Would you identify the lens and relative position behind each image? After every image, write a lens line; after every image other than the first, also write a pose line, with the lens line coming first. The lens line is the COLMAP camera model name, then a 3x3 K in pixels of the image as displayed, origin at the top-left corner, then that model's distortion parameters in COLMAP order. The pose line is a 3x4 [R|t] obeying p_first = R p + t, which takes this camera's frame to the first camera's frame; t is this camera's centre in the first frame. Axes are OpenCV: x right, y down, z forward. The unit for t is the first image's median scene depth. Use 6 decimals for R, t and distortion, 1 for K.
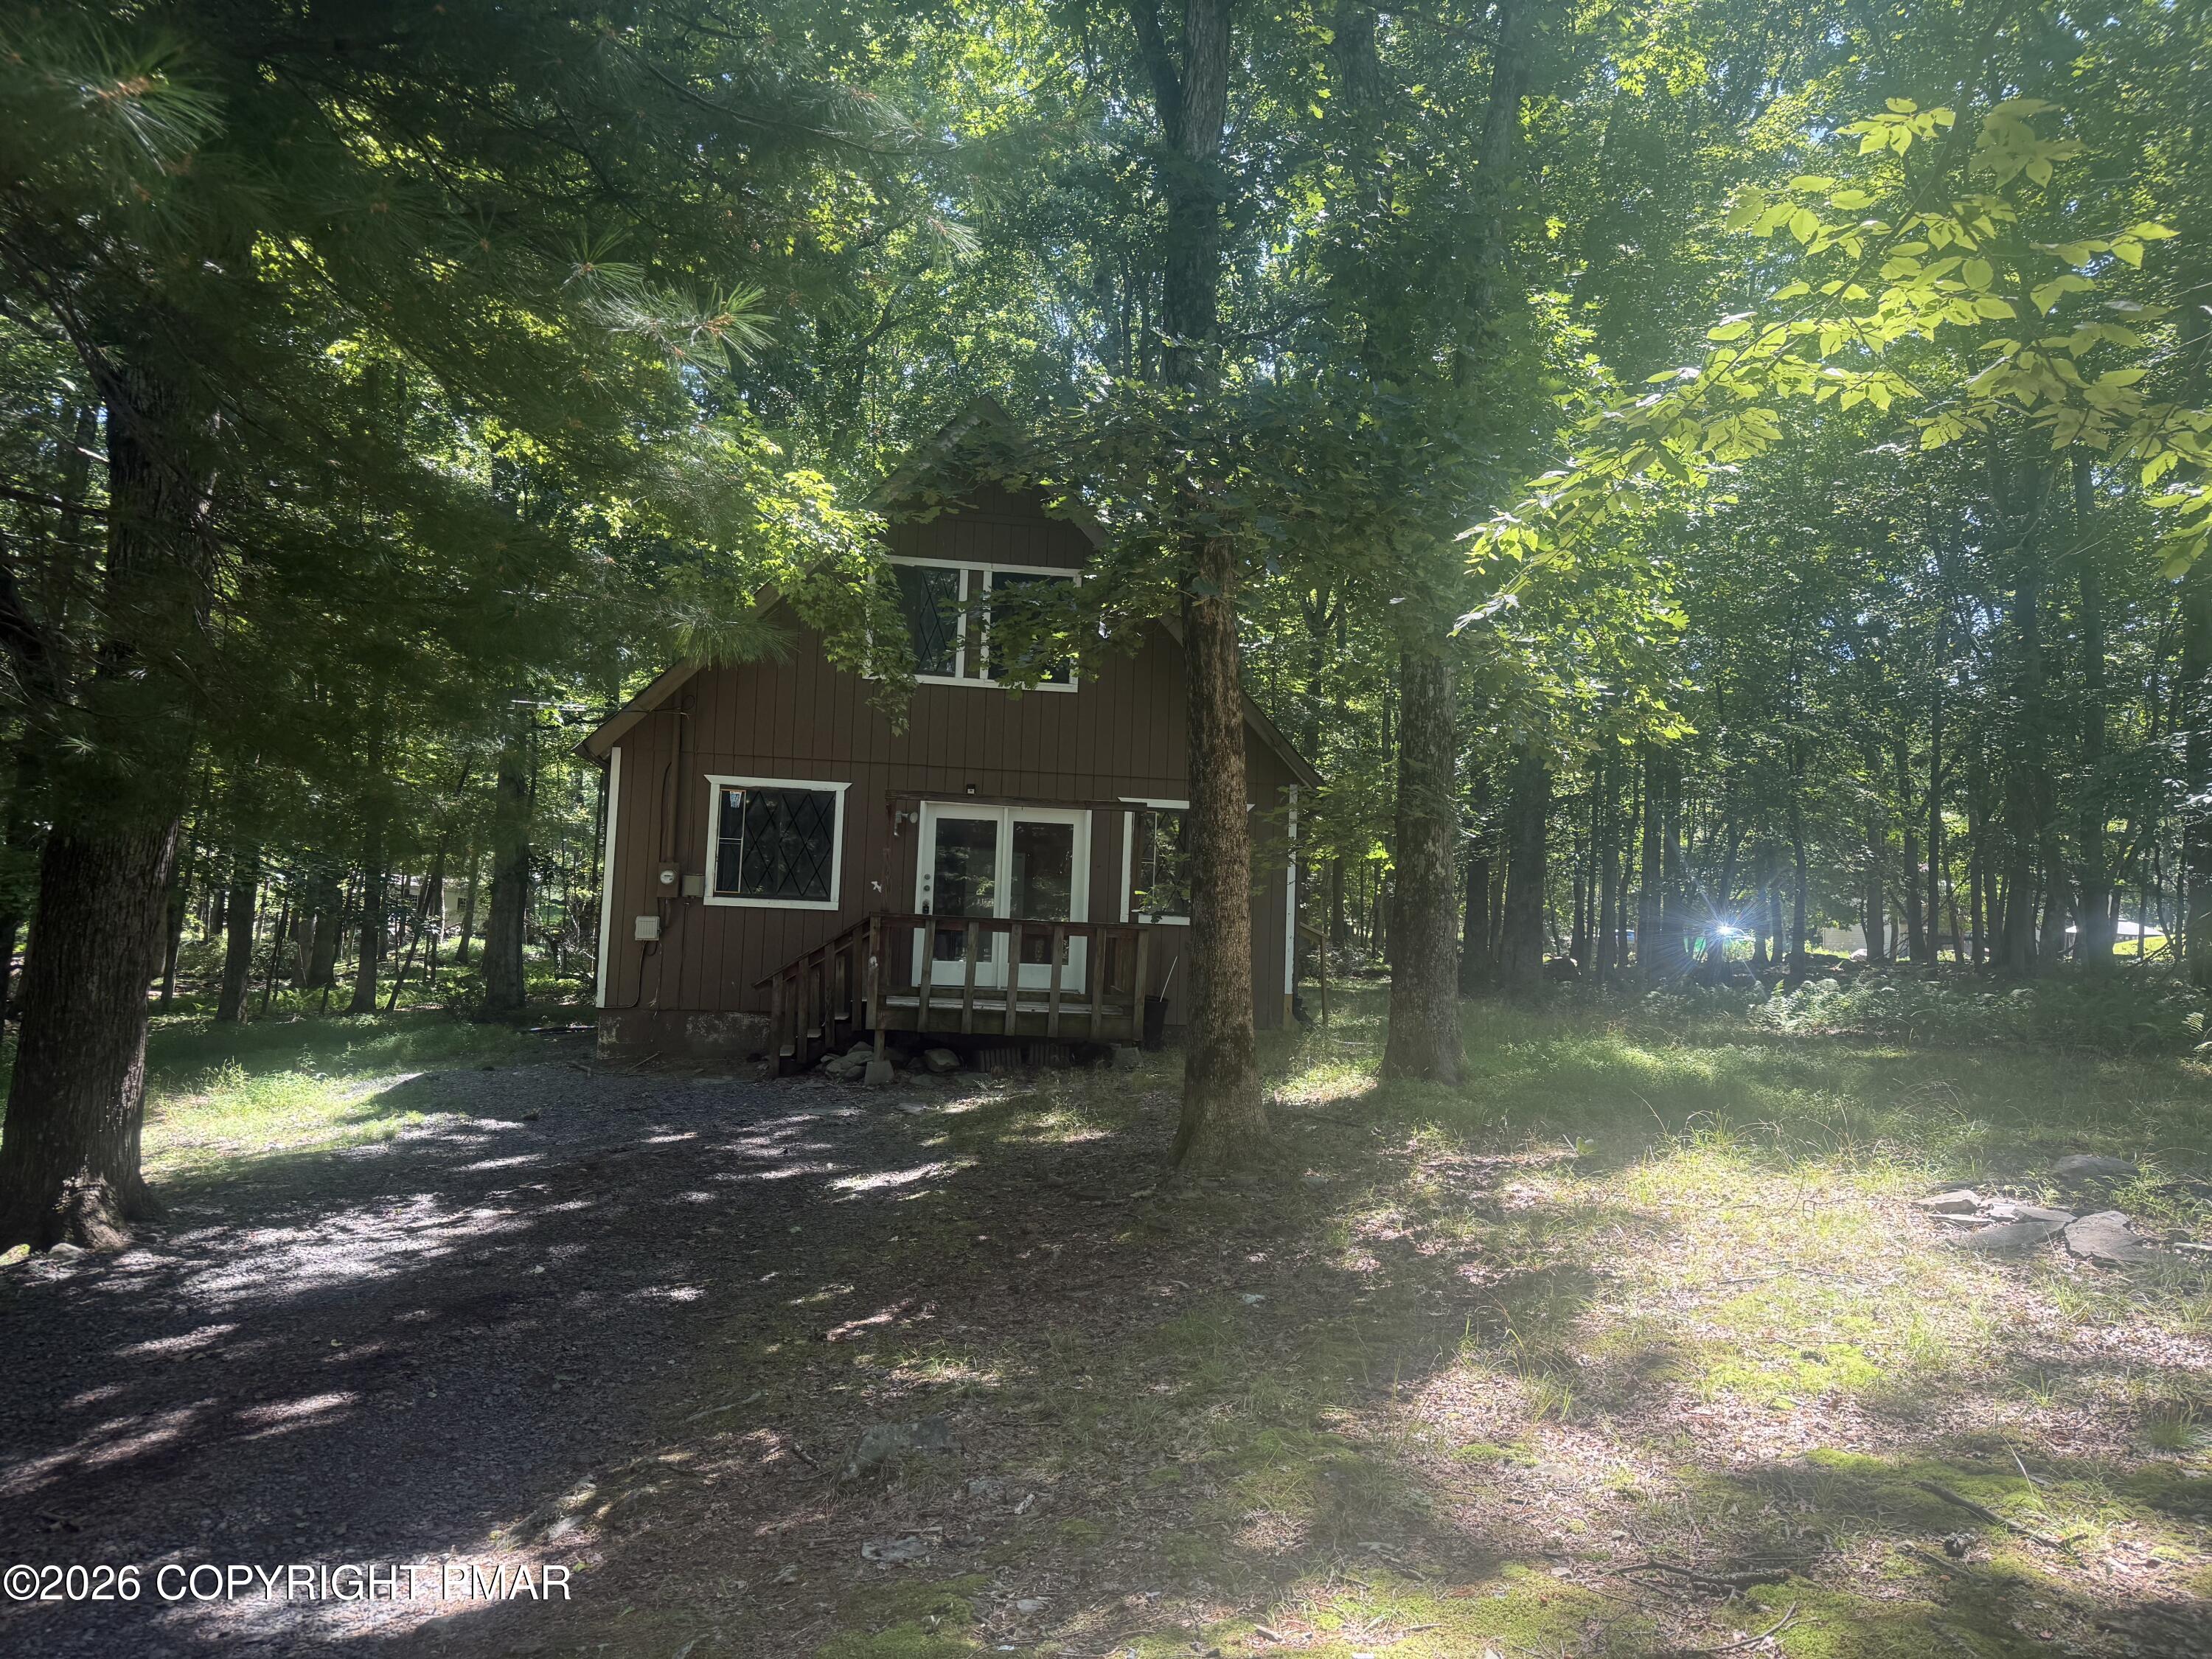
lens RADIAL K [[1578.5, 0, 1105.4], [0, 1578.5, 825.7], [0, 0, 1]] dist [0.074680, -0.058572]
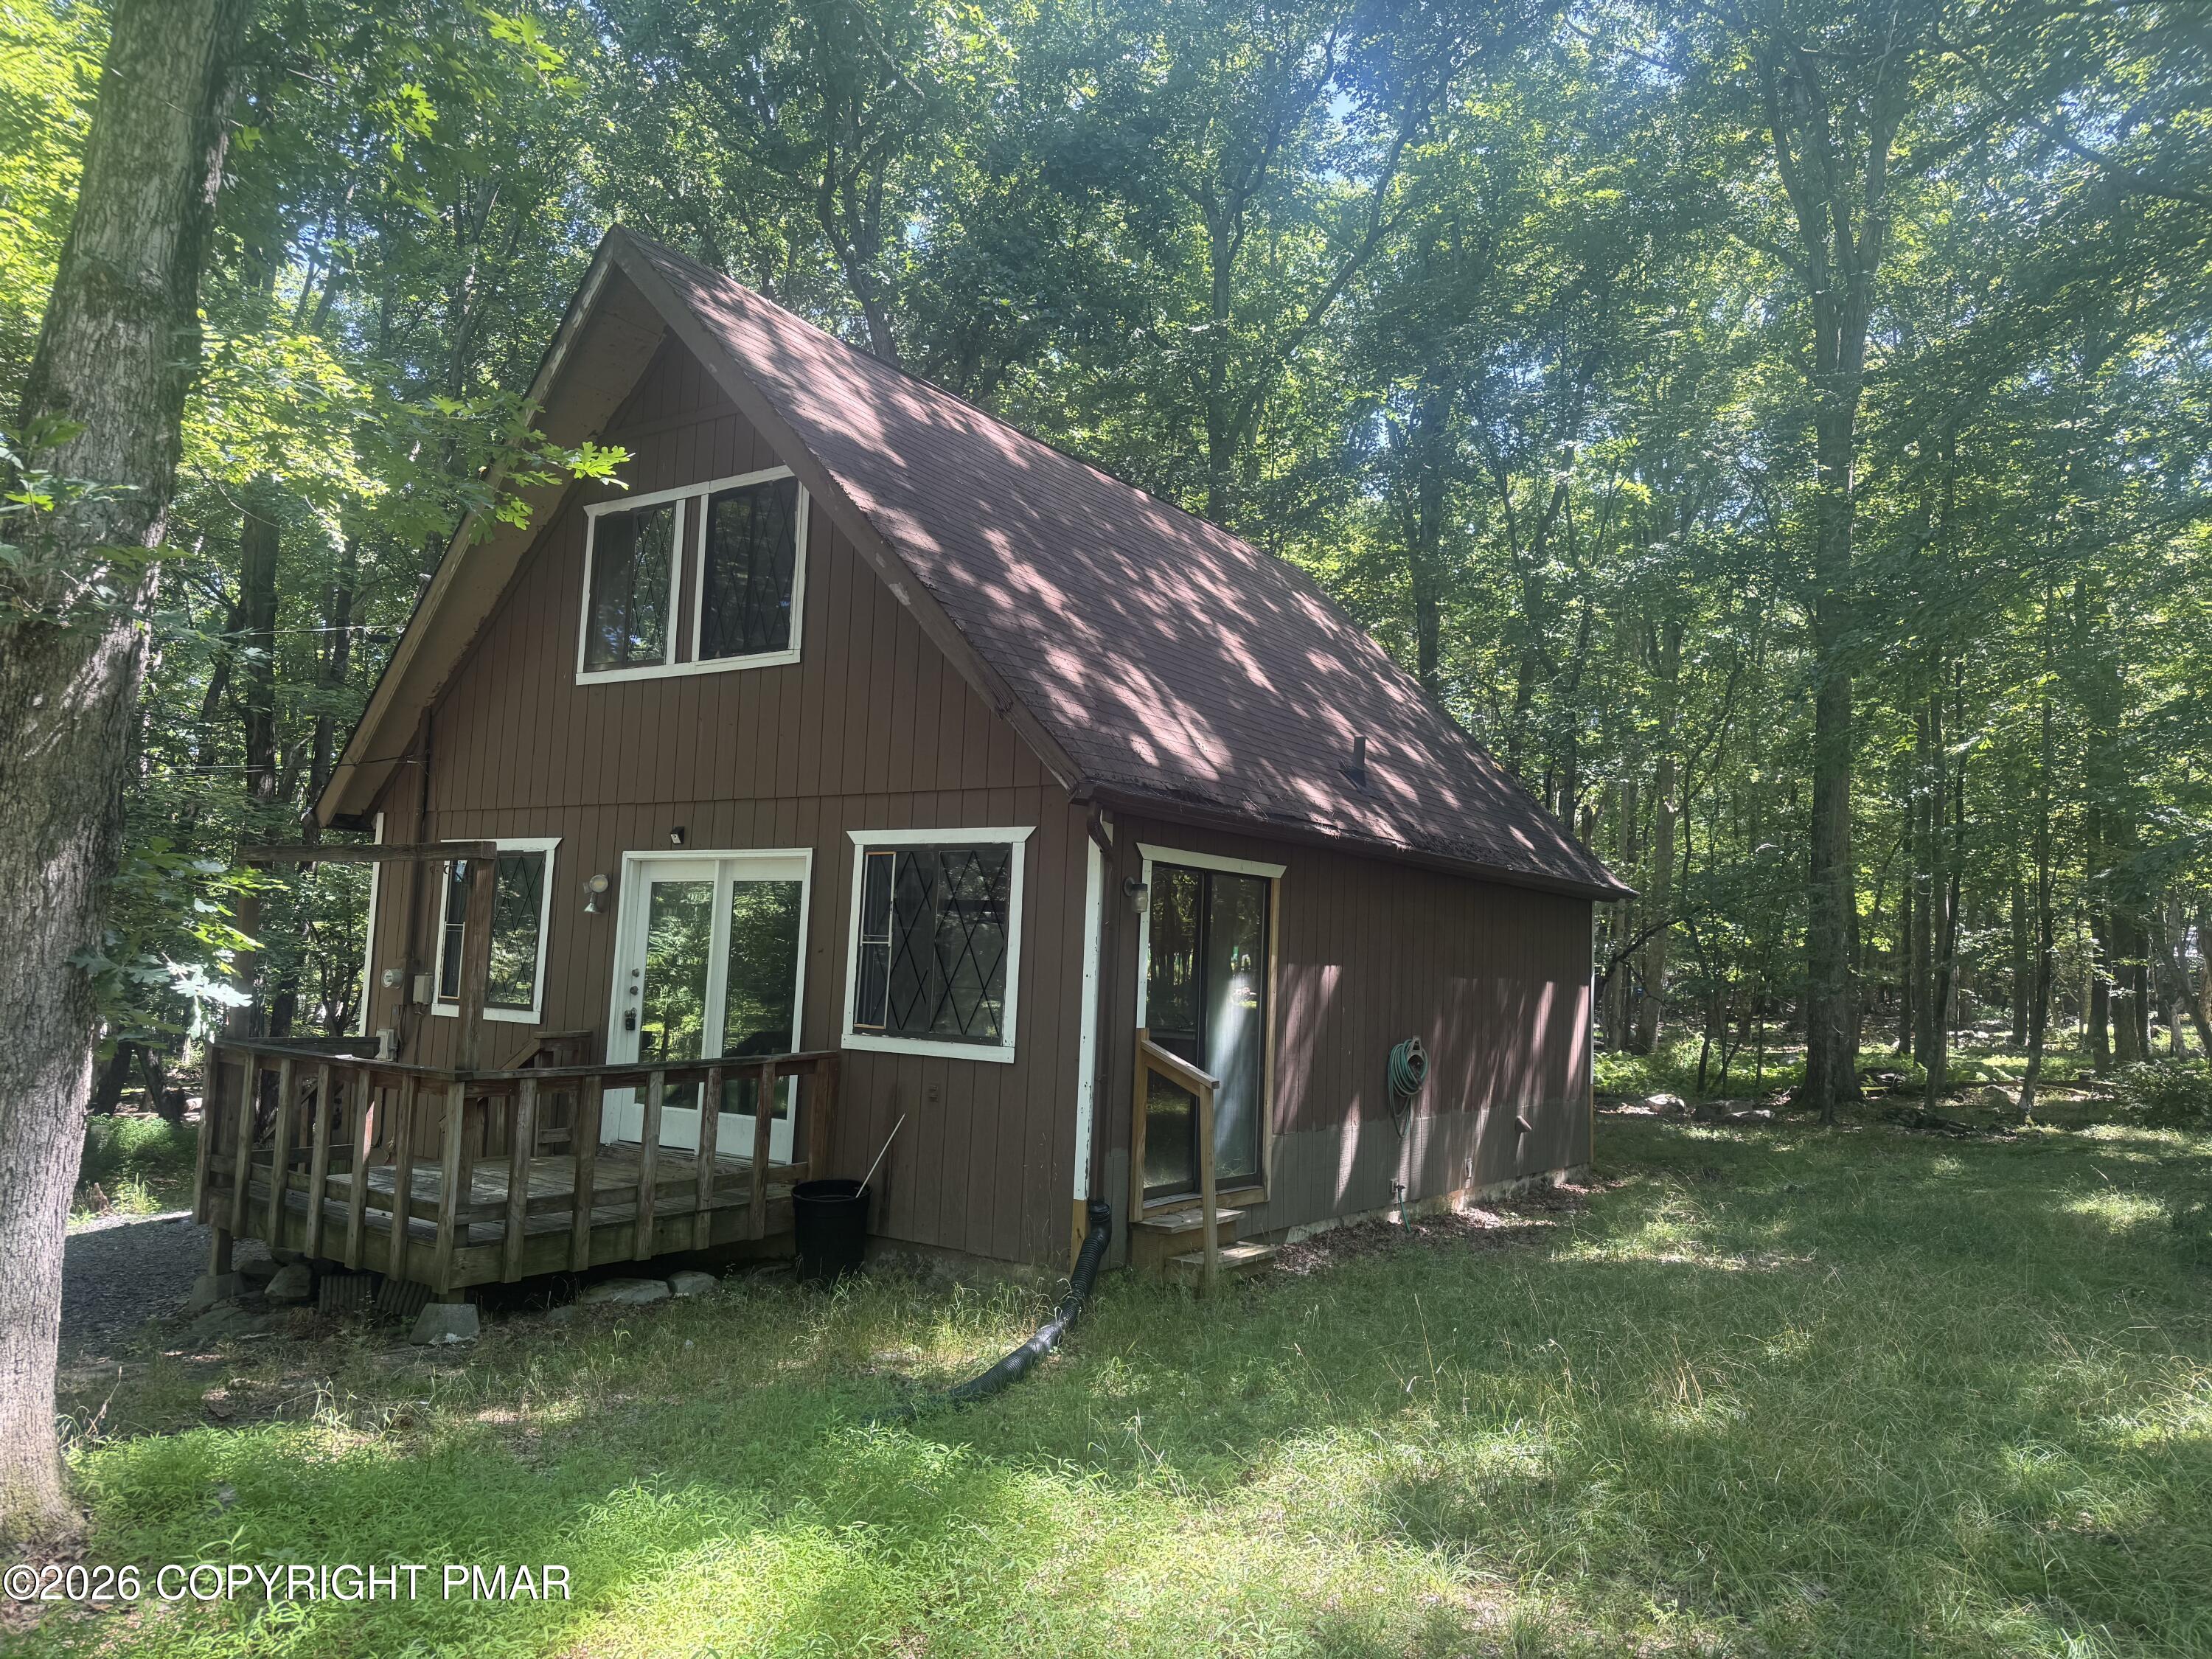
lens RADIAL K [[1578.5, 0, 1104.7], [0, 1578.5, 819.0], [0, 0, 1]] dist [0.074680, -0.058572]
pose [[0.735265, -0.072318, -0.673911, 0.485027], [0.045280, 0.997311, -0.057620, 0.015638], [0.676266, 0.011851, 0.736562, 0.654800]]
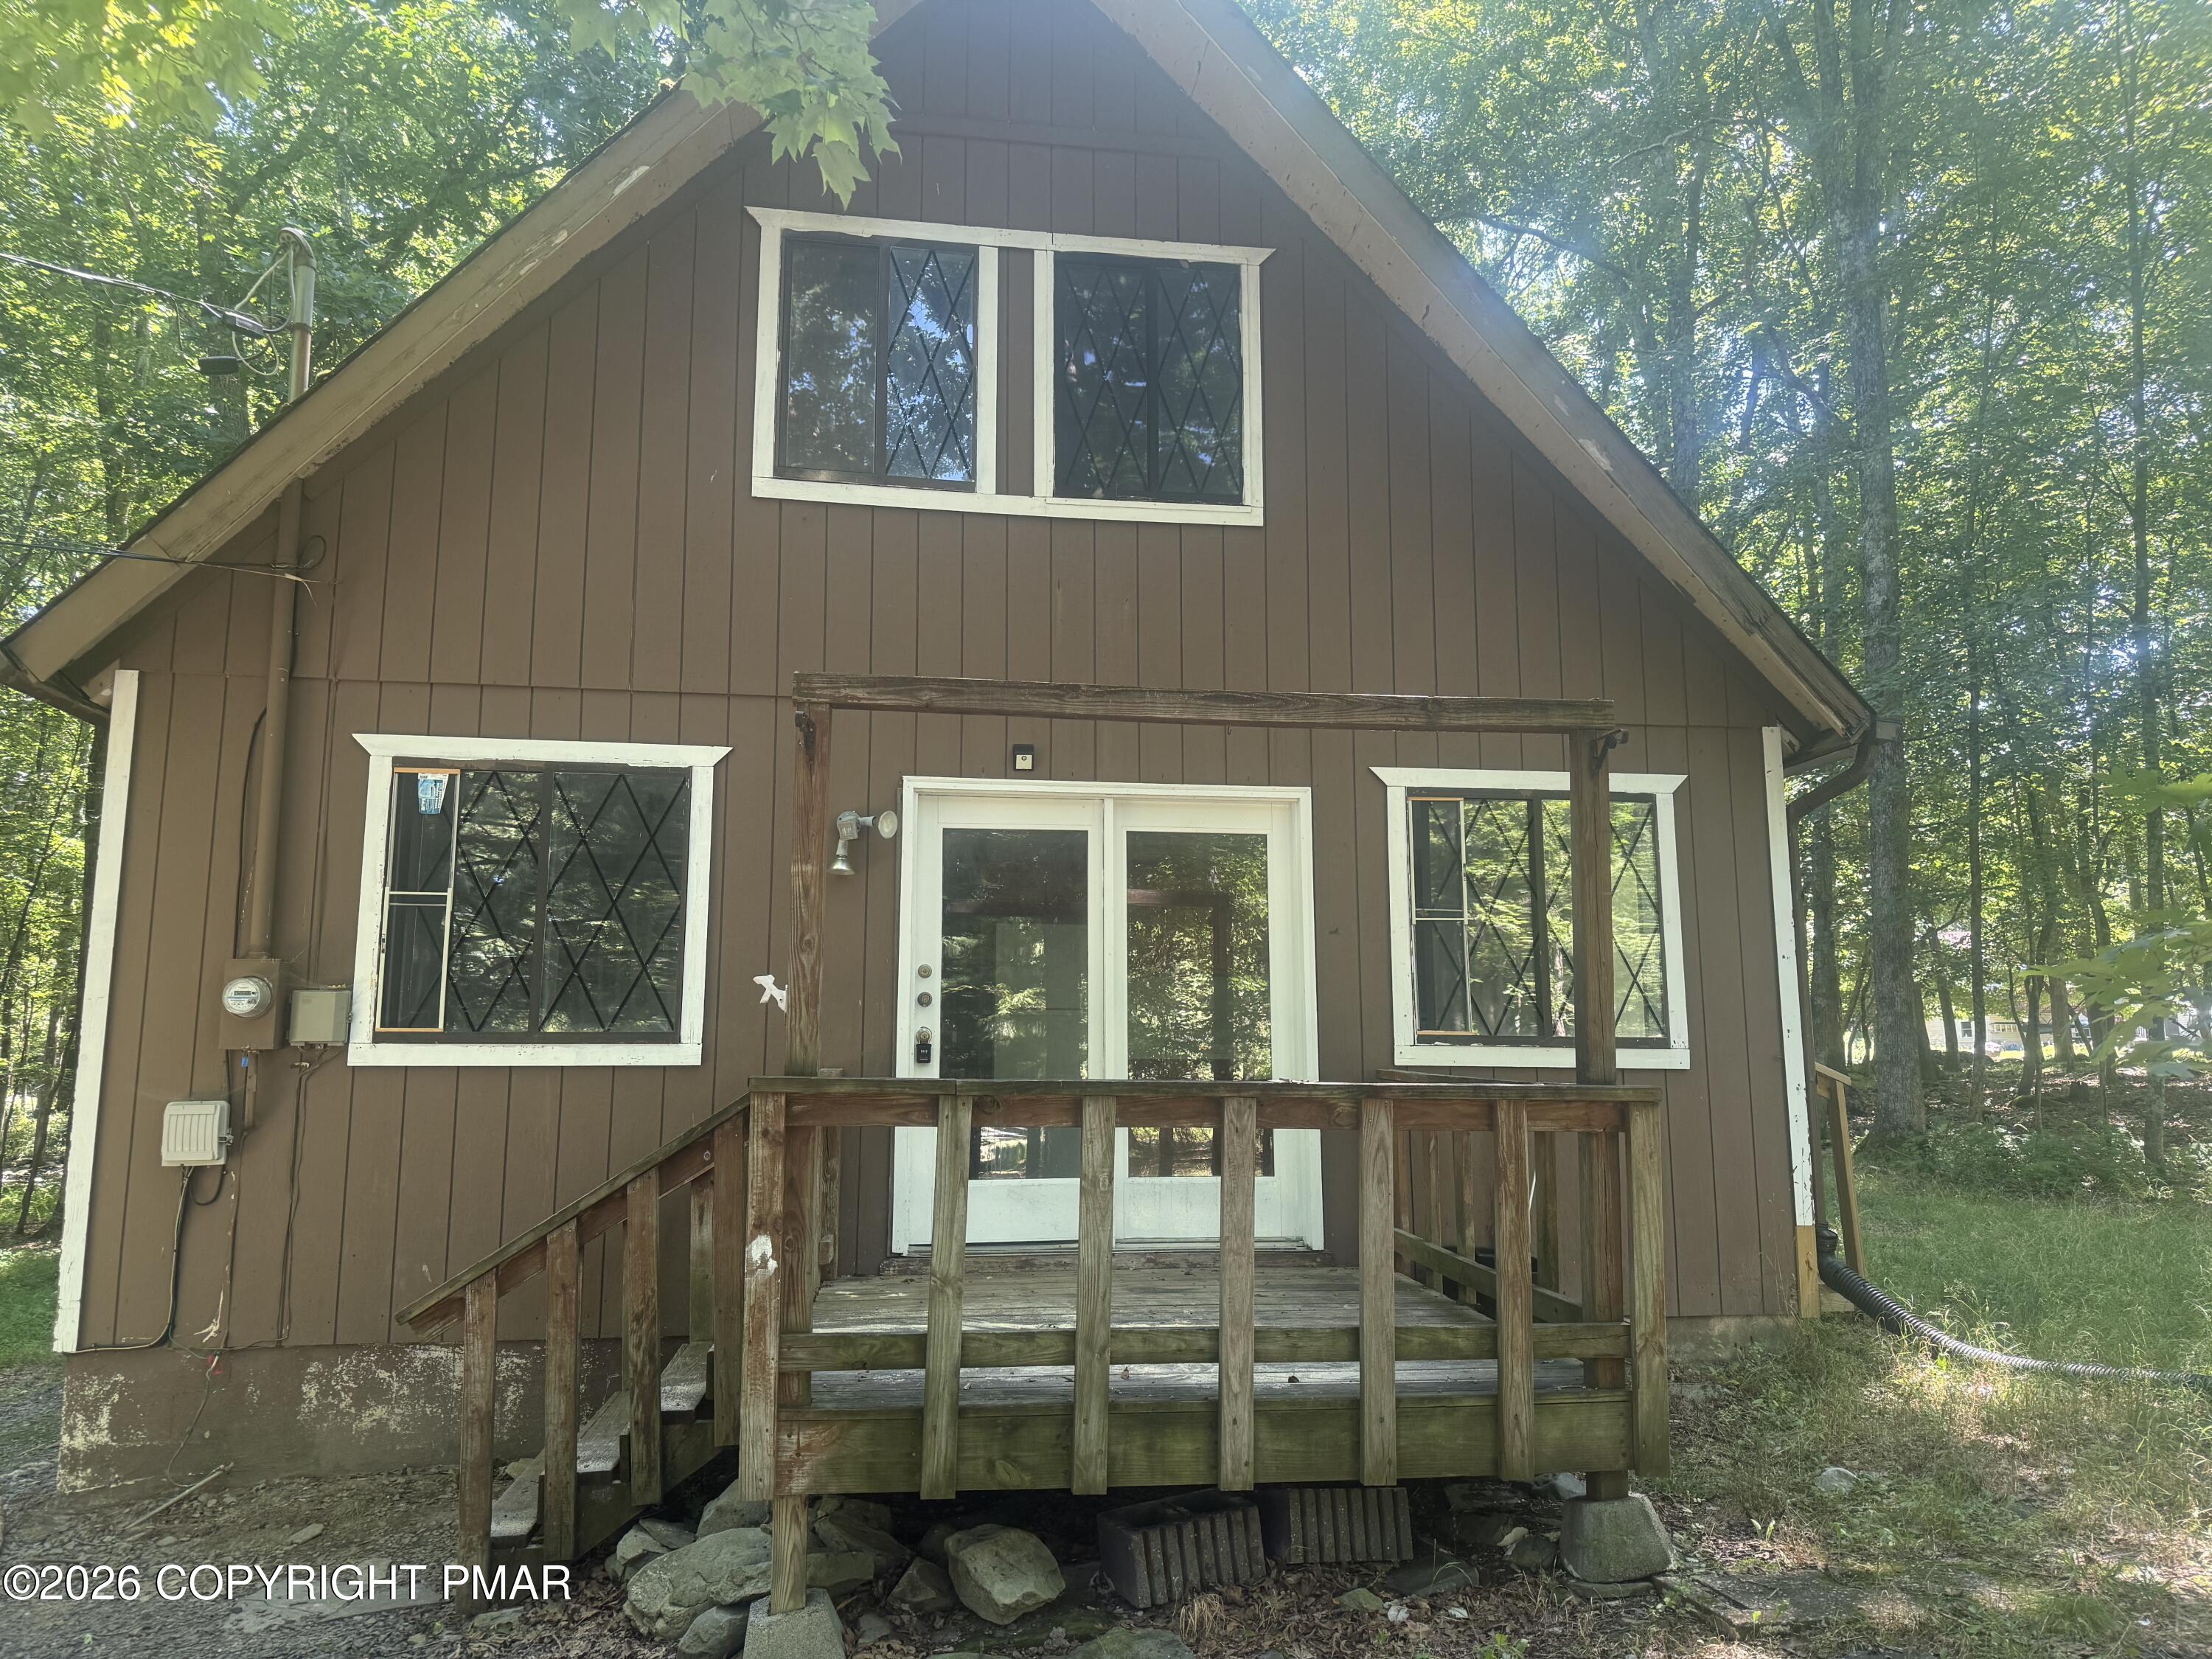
lens RADIAL K [[1578.5, 0, 1103.5], [0, 1578.5, 846.6], [0, 0, 1]] dist [0.074680, -0.058572]
pose [[0.999182, -0.036179, 0.018052, -0.073818], [0.037247, 0.997327, -0.062859, 0.027855], [-0.015729, 0.063480, 0.997859, 0.598697]]
